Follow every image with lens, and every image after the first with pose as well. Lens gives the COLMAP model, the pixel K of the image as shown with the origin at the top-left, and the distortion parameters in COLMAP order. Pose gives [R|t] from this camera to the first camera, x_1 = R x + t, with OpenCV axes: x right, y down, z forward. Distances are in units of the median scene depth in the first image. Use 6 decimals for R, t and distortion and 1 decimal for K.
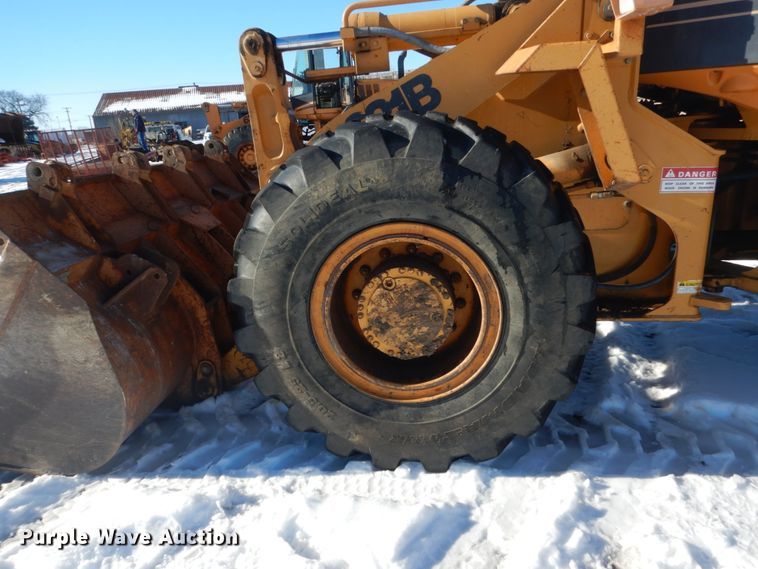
lens RADIAL K [[533.1, 0, 379.0], [0, 533.1, 284.5], [0, 0, 1]] dist [-0.010621, -0.003638]
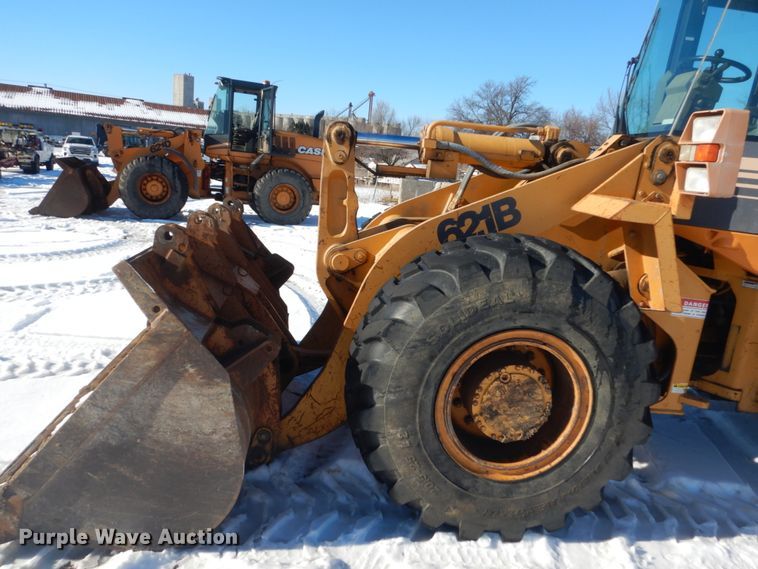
lens RADIAL K [[533.1, 0, 379.0], [0, 533.1, 284.5], [0, 0, 1]] dist [-0.010621, -0.003638]
pose [[0.959390, 0.111234, 0.259227, -0.553753], [-0.088261, 0.991198, -0.098669, -0.062588], [-0.267921, 0.071783, 0.960763, -0.068263]]
